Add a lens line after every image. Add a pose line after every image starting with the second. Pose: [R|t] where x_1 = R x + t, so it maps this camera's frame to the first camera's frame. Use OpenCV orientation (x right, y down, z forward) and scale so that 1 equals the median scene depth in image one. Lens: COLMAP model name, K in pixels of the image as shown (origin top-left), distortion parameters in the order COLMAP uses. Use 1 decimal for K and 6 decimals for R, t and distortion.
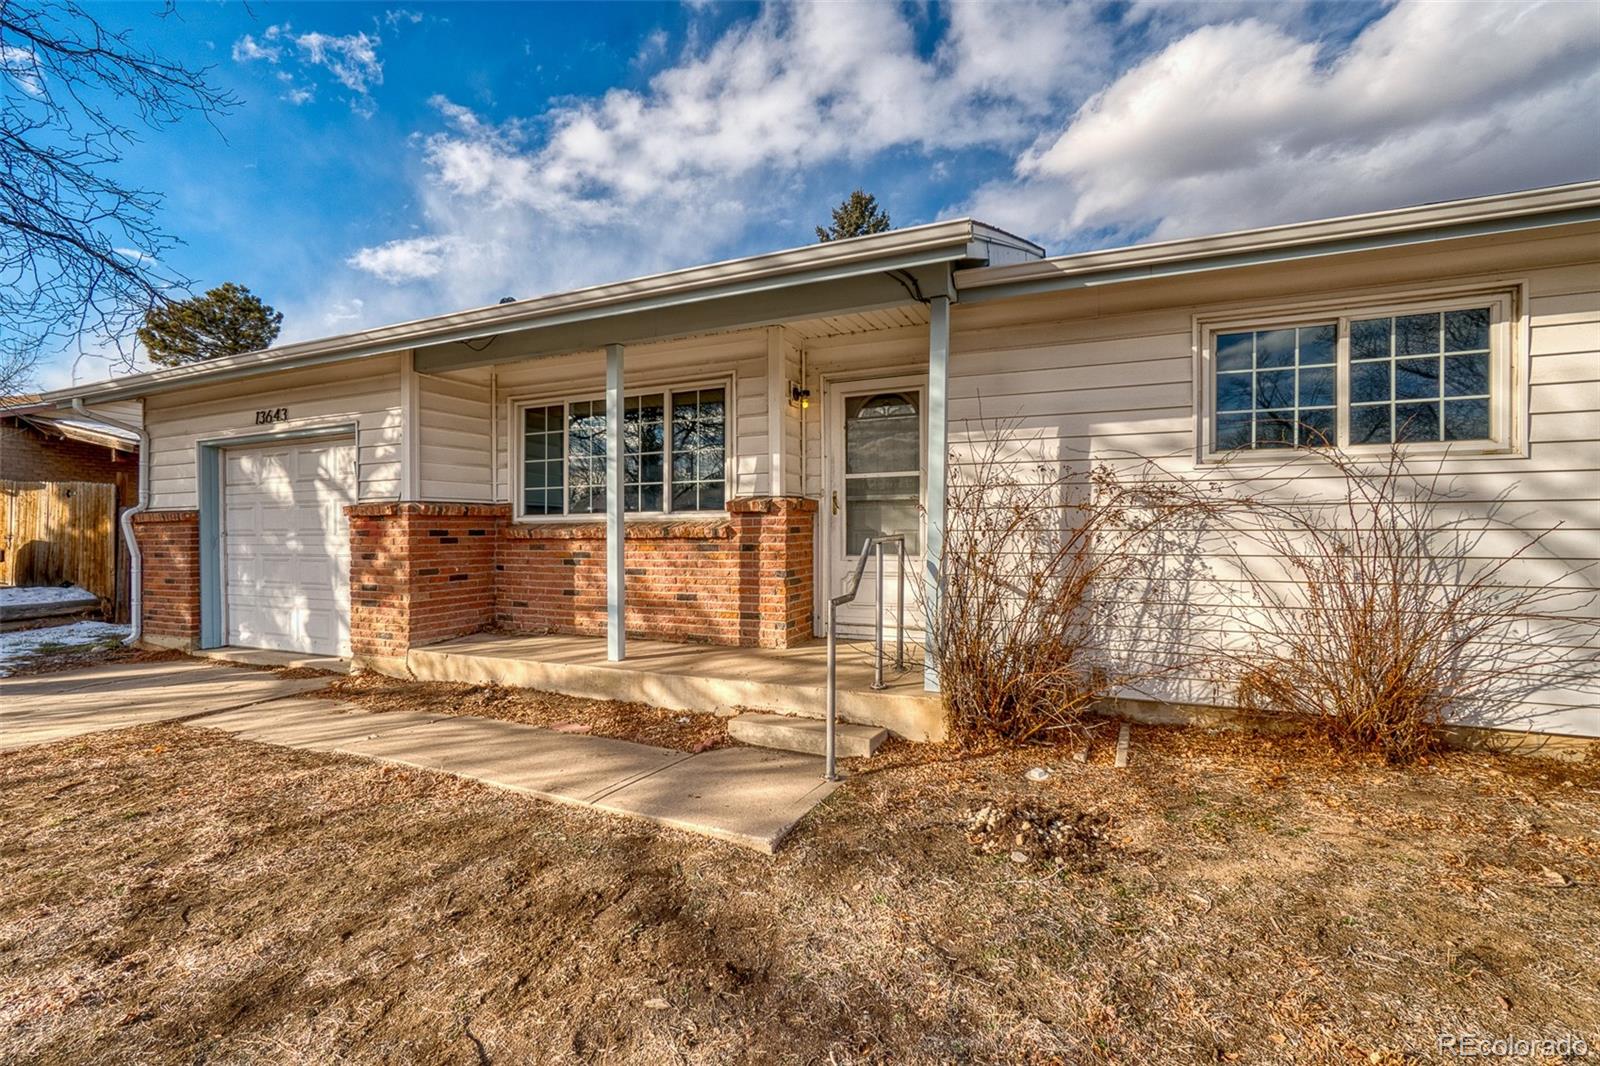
lens RADIAL K [[700.2, 0, 842.3], [0, 700.2, 529.4], [0, 0, 1]] dist [-0.009750, 0.002821]
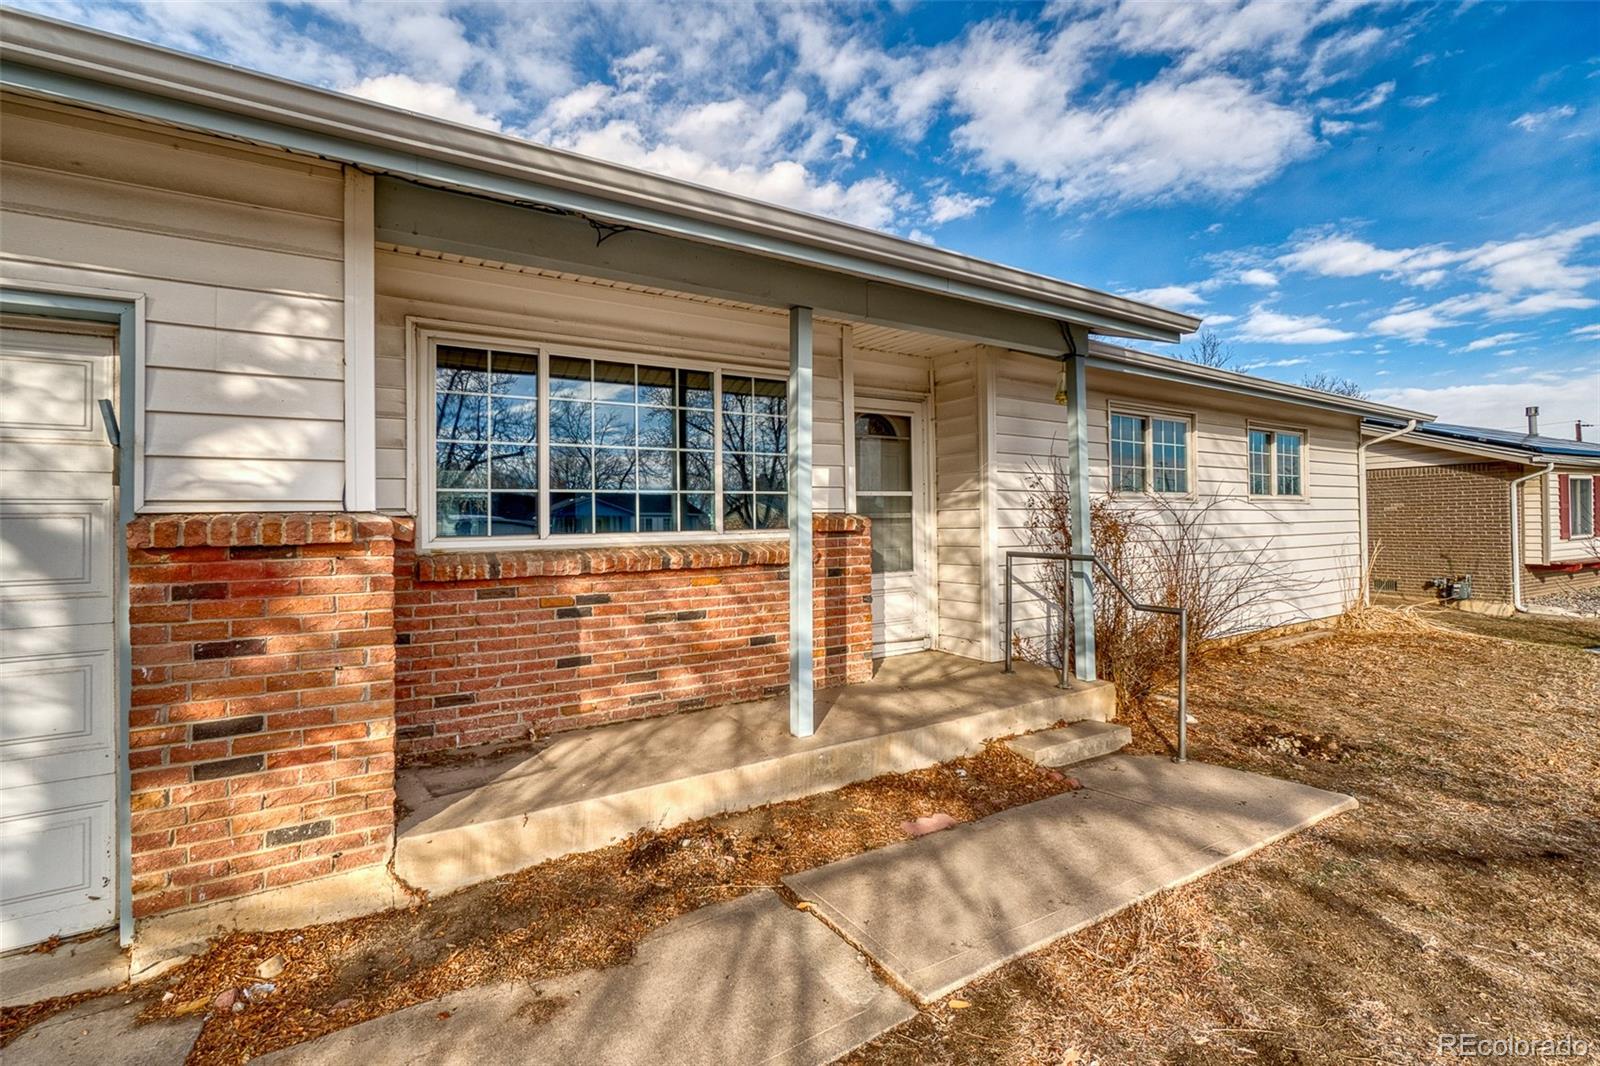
lens RADIAL K [[700.2, 0, 723.4], [0, 700.2, 524.7], [0, 0, 1]] dist [-0.009750, 0.002821]
pose [[0.593155, 0.000257, 0.805088, -0.847092], [0.014281, 0.999839, -0.010841, -0.023524], [-0.804962, 0.017927, 0.593056, 0.549064]]
